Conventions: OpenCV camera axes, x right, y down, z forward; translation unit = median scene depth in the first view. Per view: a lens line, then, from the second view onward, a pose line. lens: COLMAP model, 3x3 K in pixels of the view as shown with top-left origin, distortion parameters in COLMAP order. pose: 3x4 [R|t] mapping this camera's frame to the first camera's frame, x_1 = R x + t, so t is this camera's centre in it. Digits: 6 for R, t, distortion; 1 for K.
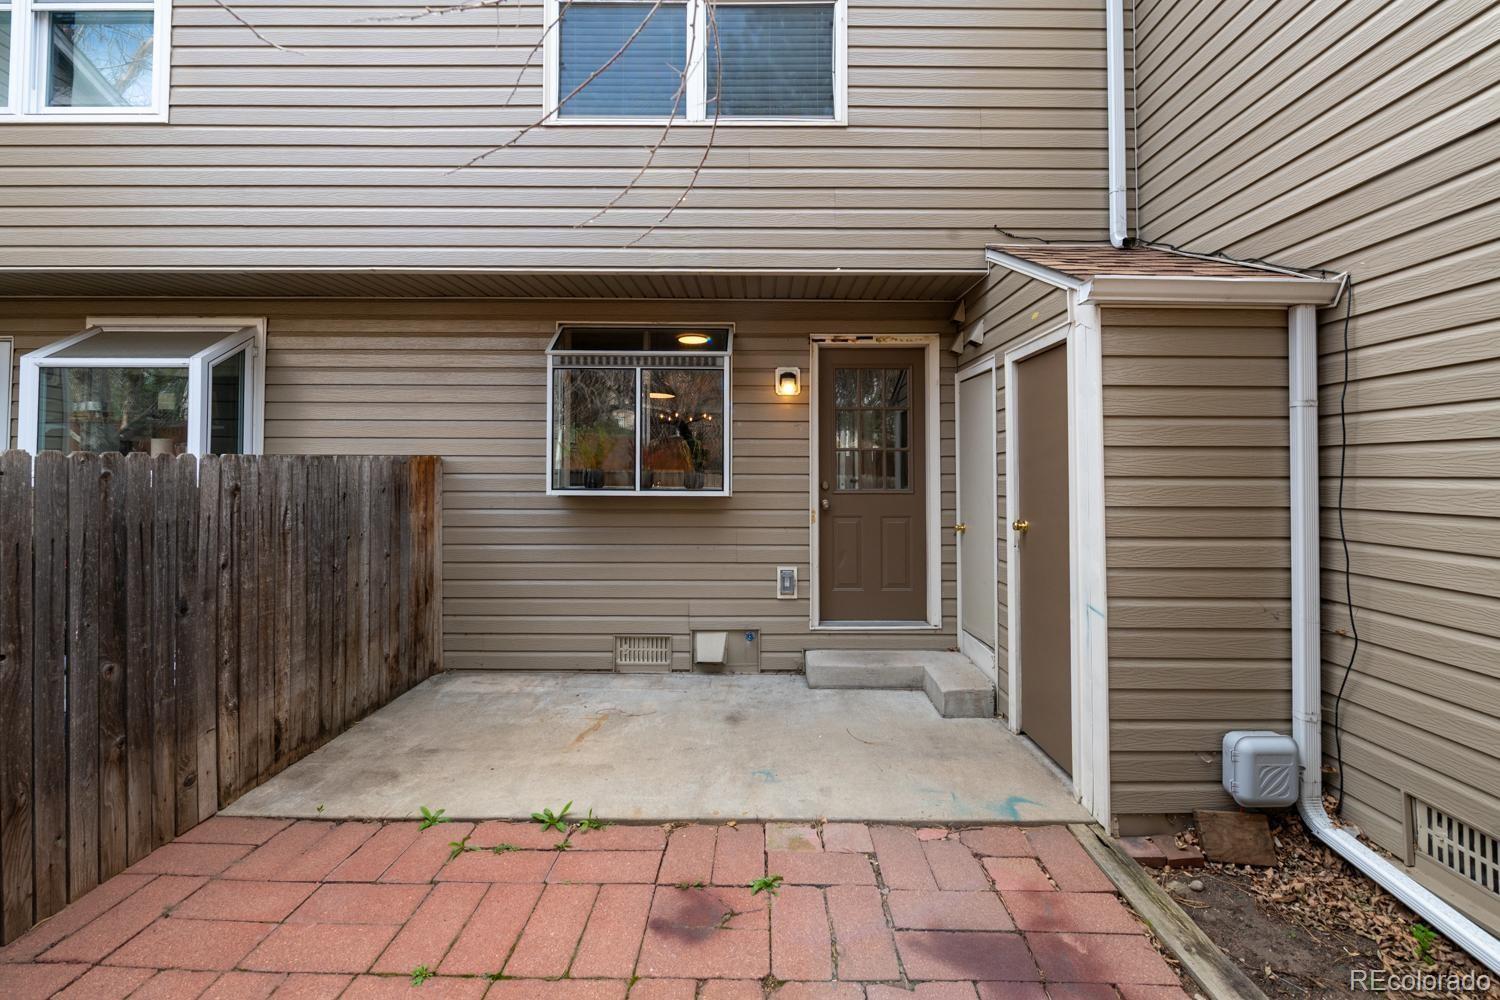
lens RADIAL K [[561.4, 0, 770.3], [0, 561.4, 466.5], [0, 0, 1]] dist [0.001600, -0.002833]
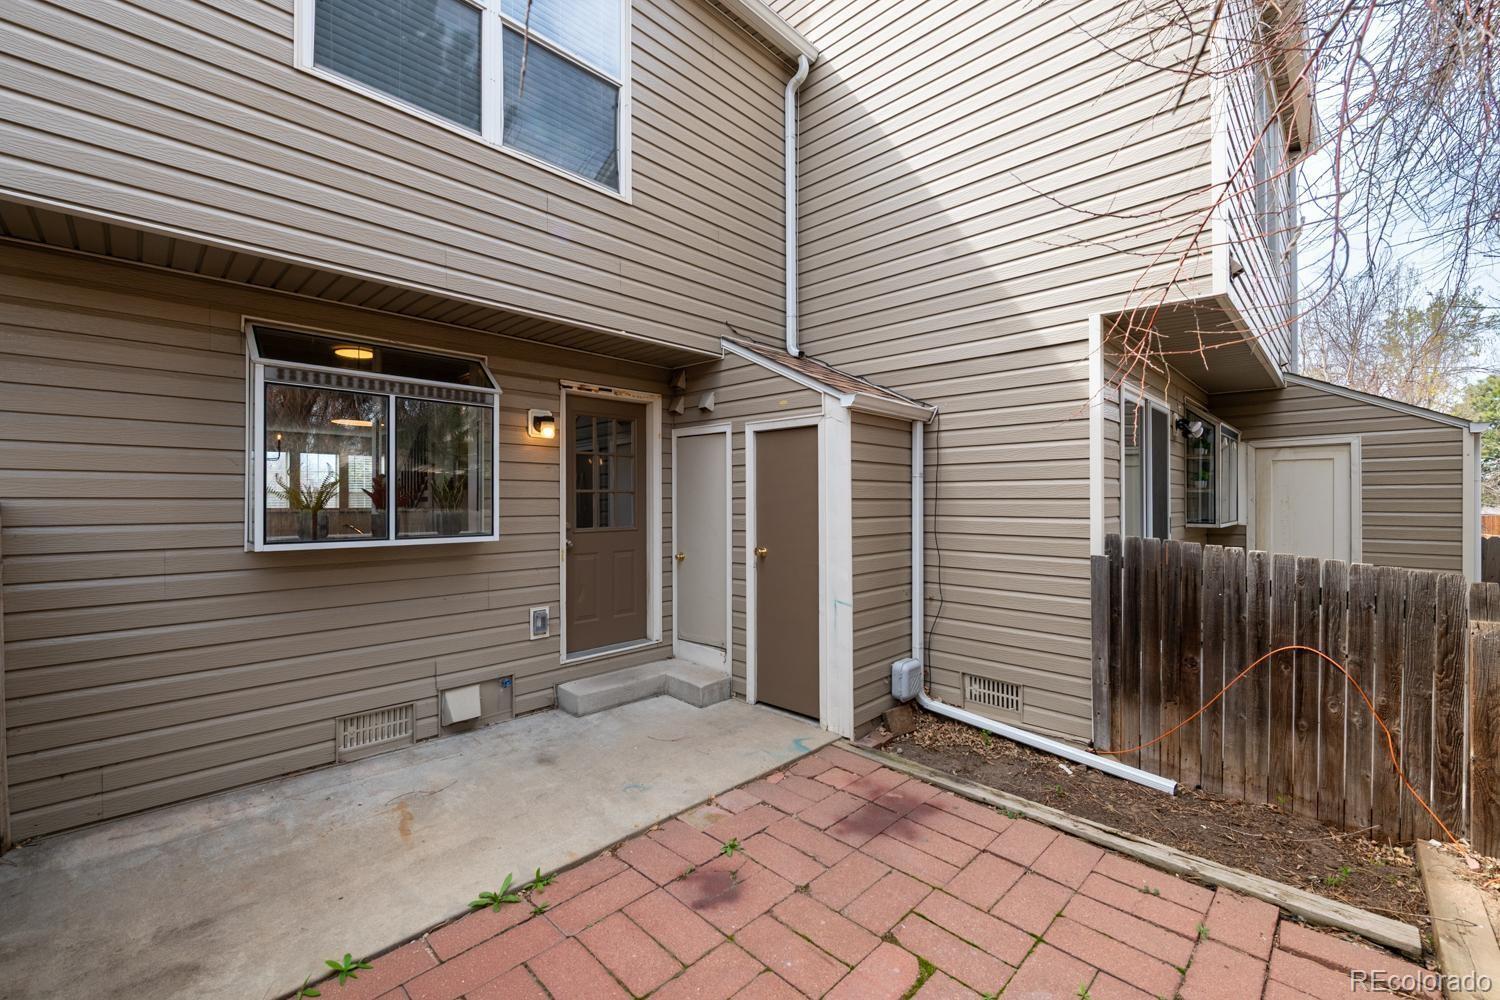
lens RADIAL K [[581.0, 0, 675.4], [0, 581.0, 503.2], [0, 0, 1]] dist [0.000407, -0.003479]
pose [[0.754281, -0.009679, 0.656480, -0.648302], [-0.002287, 0.999847, 0.017368, -0.037980], [-0.656548, -0.014602, 0.754143, 0.069798]]
